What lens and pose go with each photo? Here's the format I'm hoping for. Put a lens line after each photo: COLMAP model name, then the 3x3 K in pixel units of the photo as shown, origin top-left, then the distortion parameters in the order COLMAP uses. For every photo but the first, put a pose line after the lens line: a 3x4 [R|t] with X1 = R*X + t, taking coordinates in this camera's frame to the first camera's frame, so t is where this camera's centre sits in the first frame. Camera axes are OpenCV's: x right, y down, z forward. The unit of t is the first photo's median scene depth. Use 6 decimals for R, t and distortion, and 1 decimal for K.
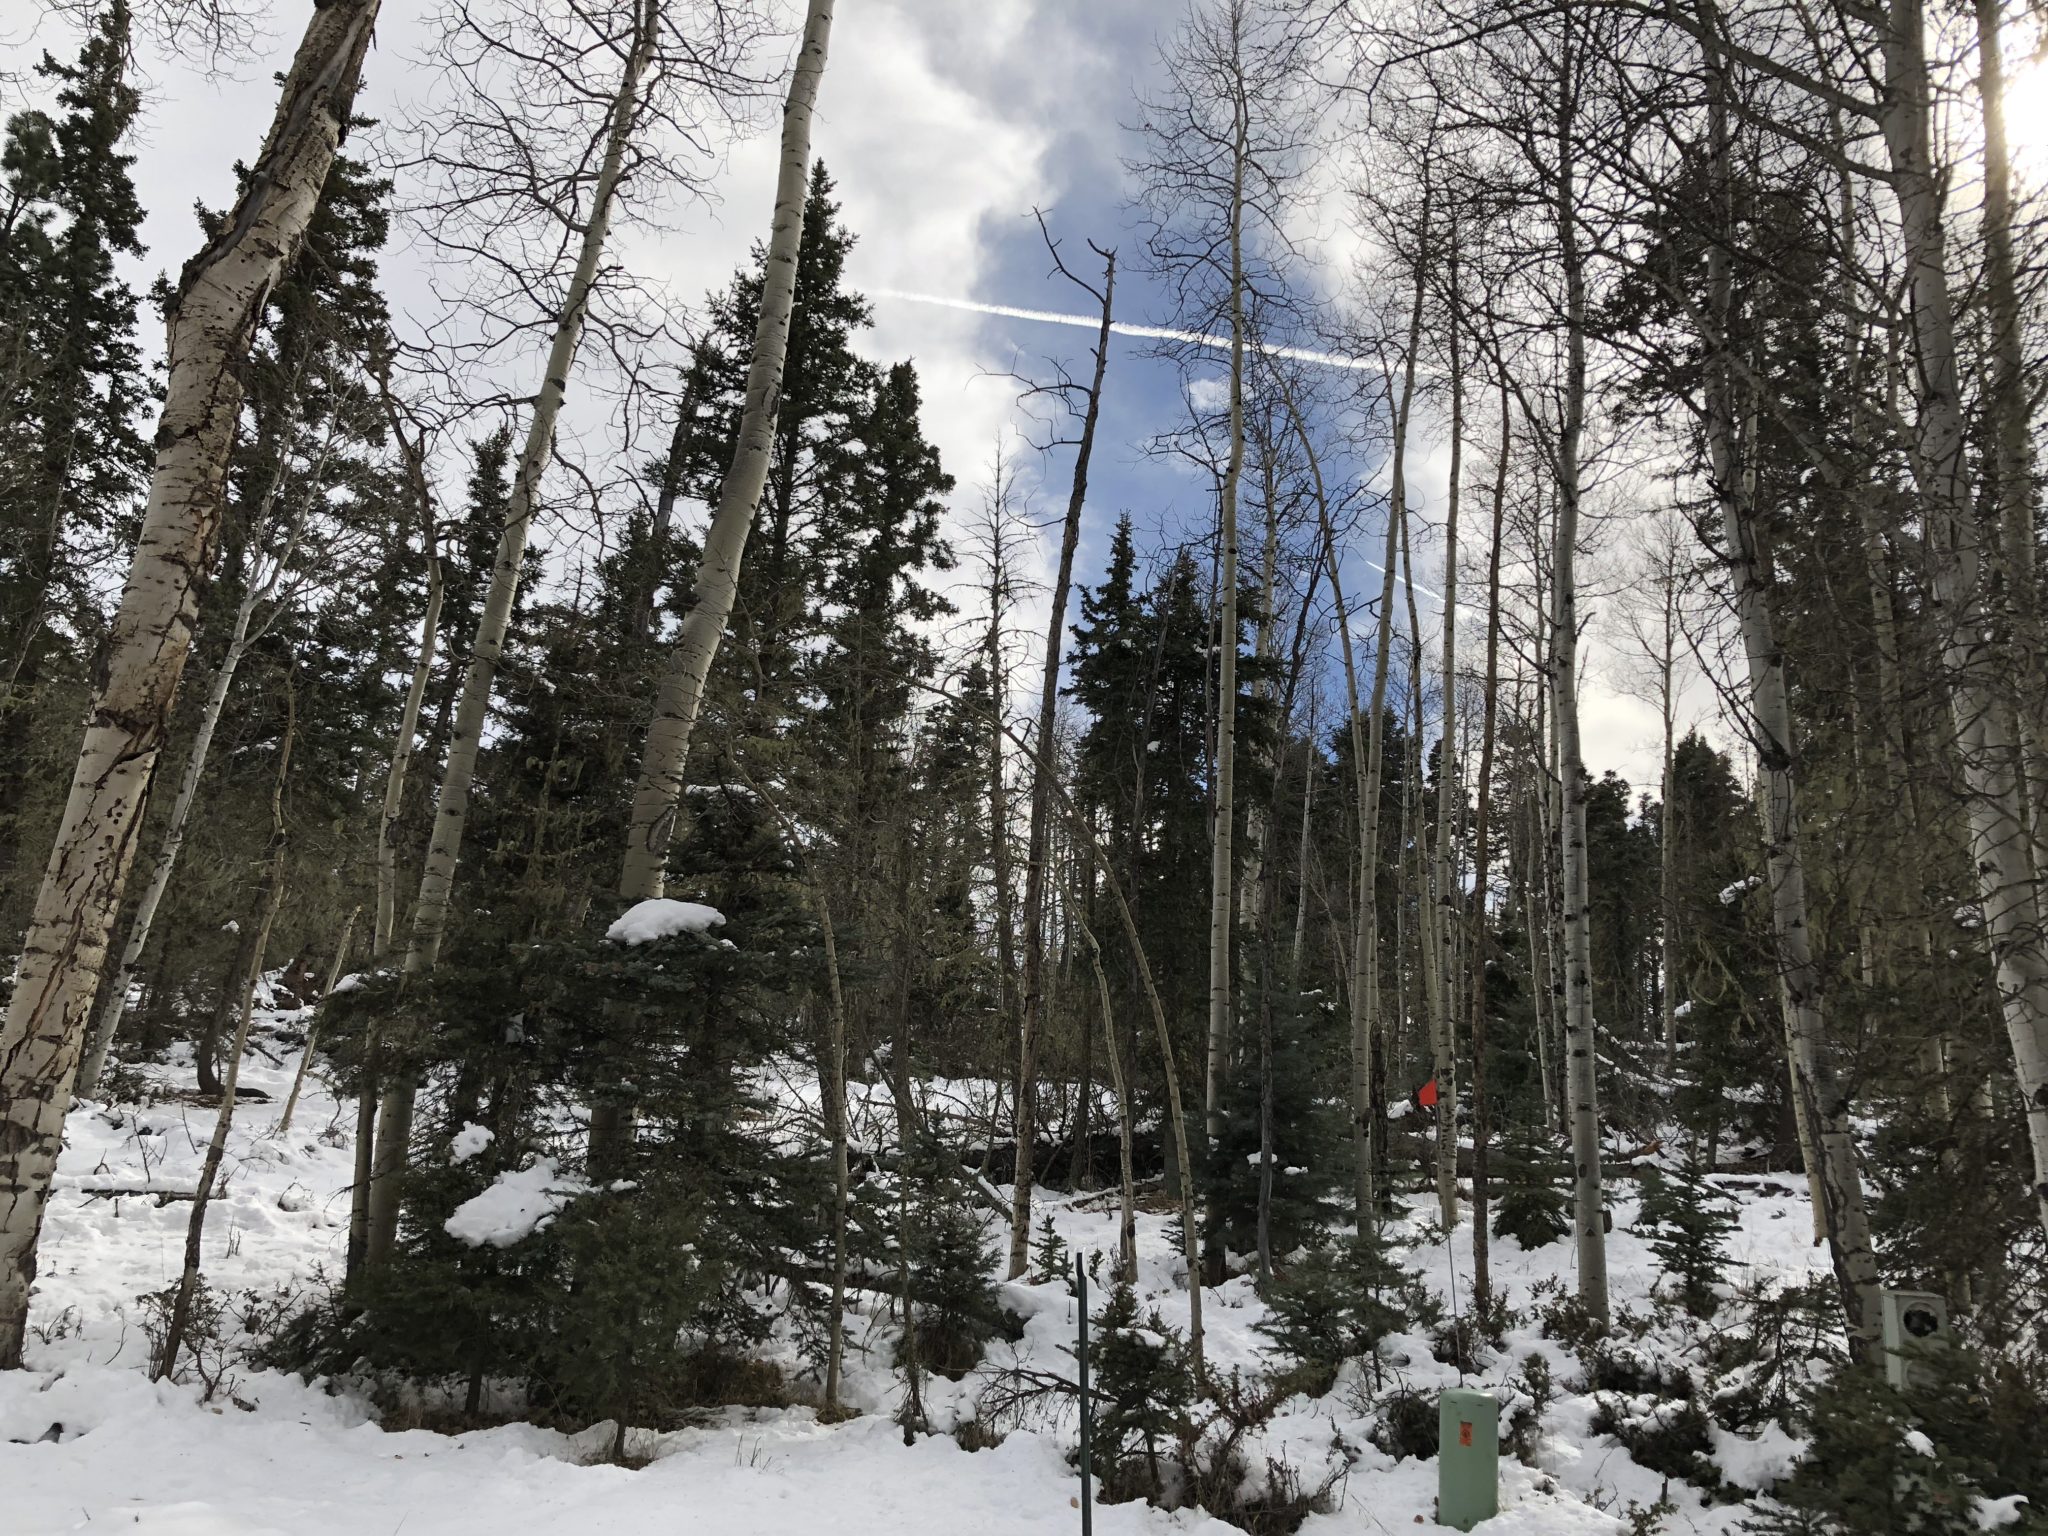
lens RADIAL K [[1674.9, 0, 1024.0], [0, 1674.9, 768.0], [0, 0, 1]] dist [0.007516, 0.009457]
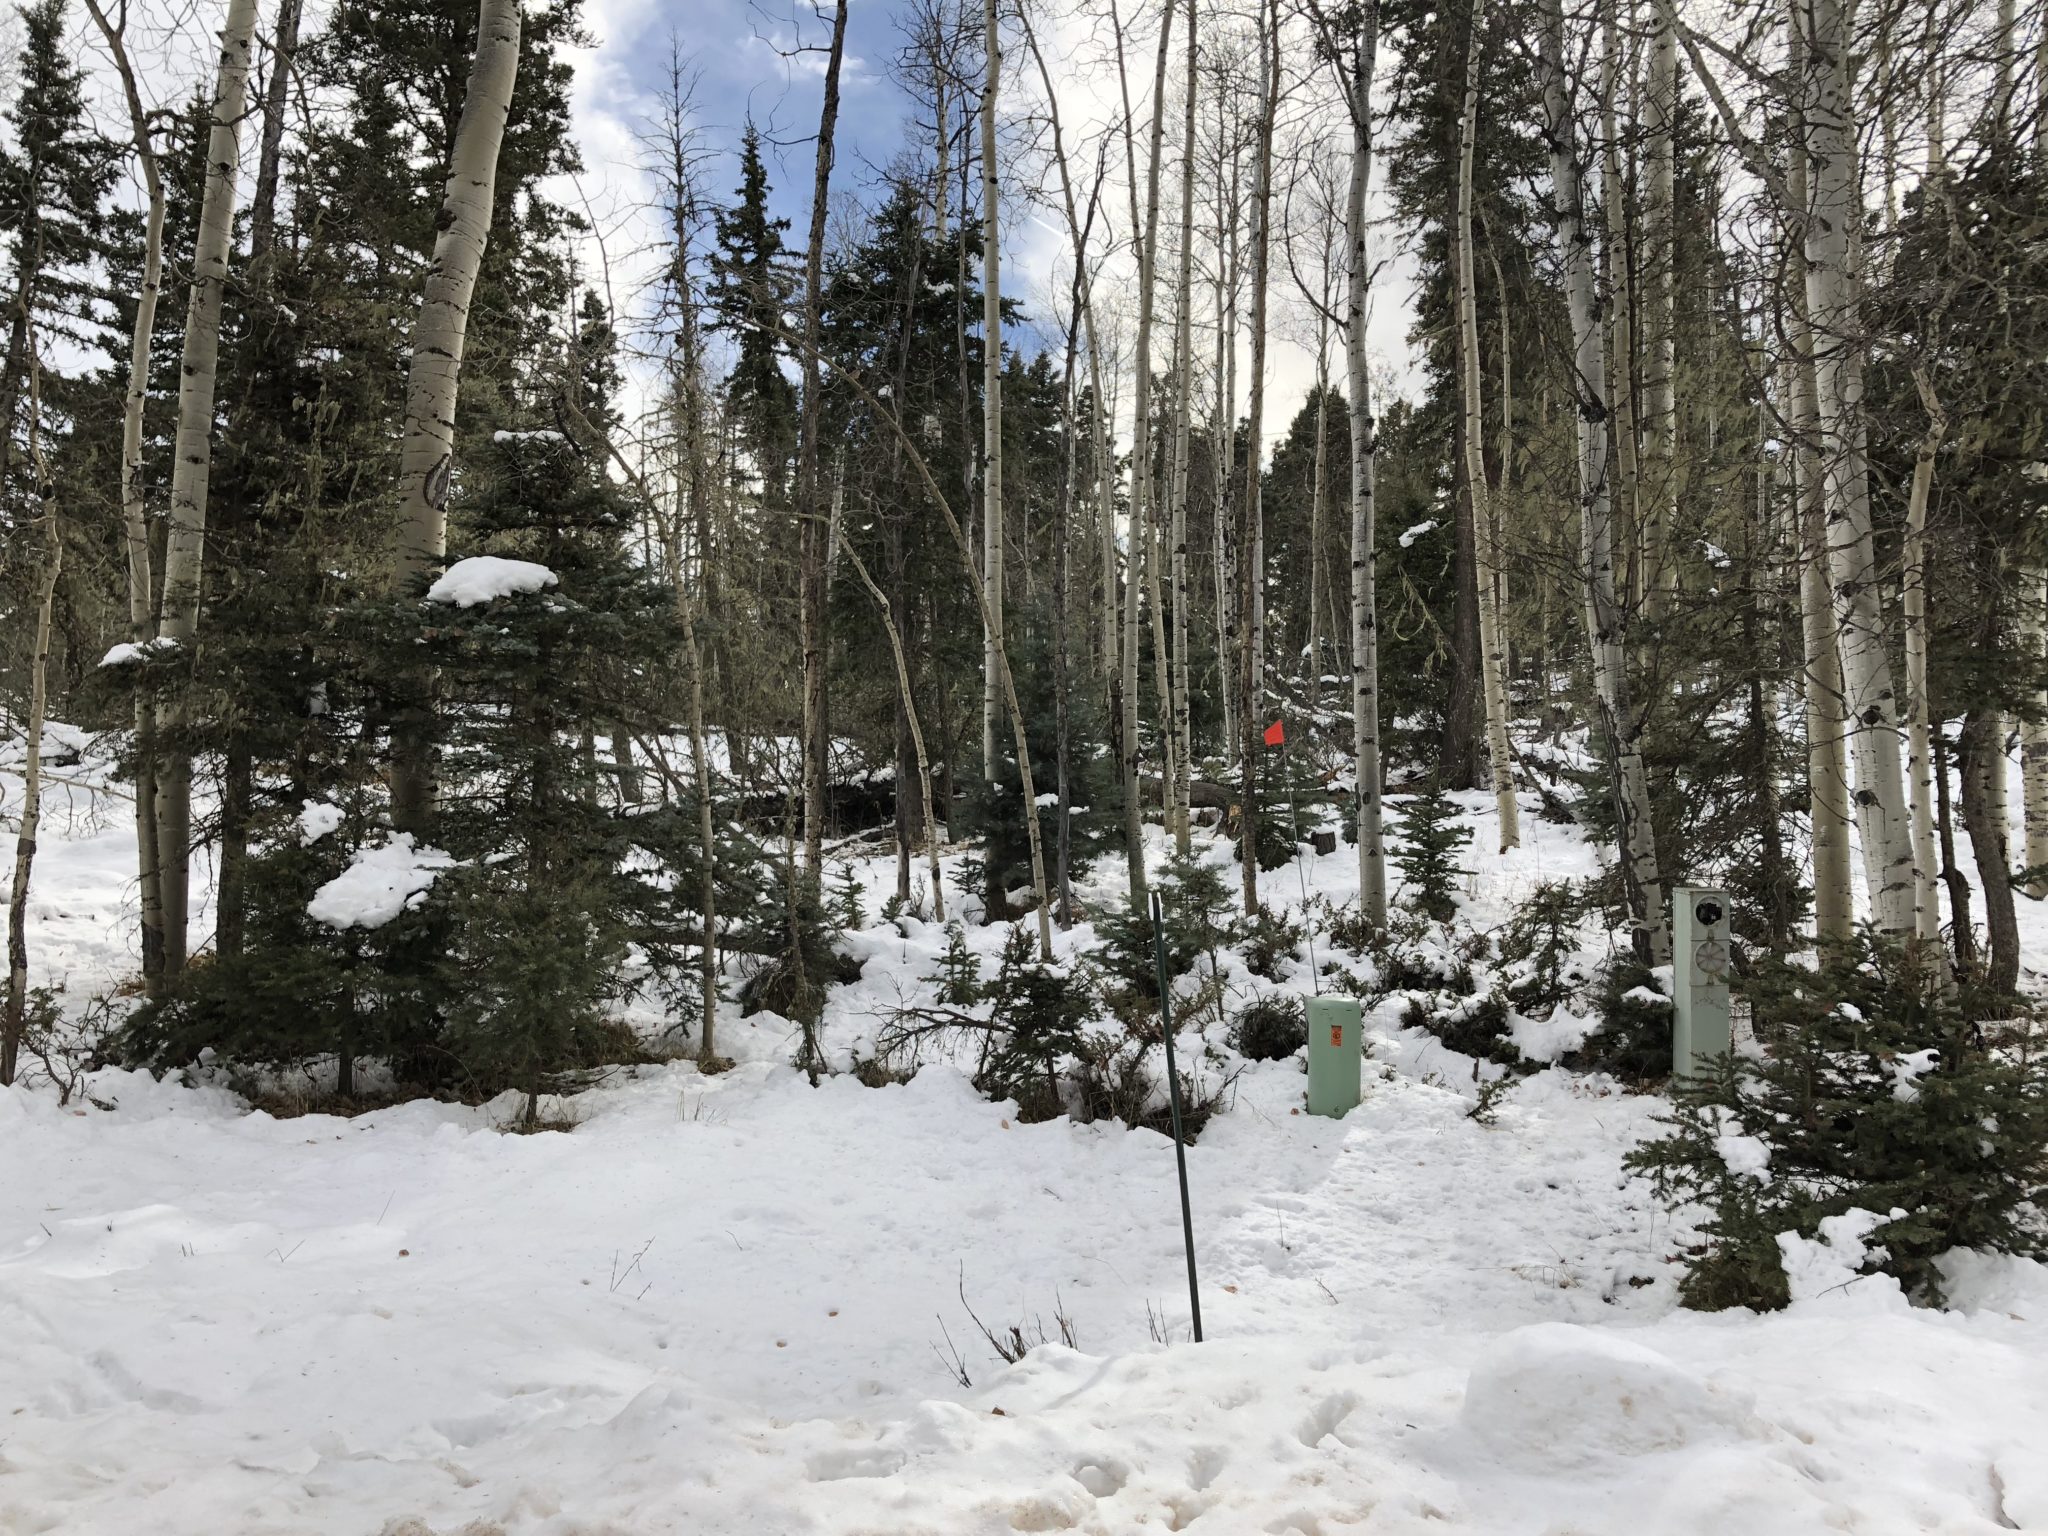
lens RADIAL K [[1681.6, 0, 1024.0], [0, 1681.6, 768.0], [0, 0, 1]] dist [0.065667, -0.101769]
pose [[0.973782, -0.039776, 0.223980, -0.145000], [-0.007645, 0.978317, 0.206973, -0.003600], [-0.227356, -0.203259, 0.952363, 0.018271]]
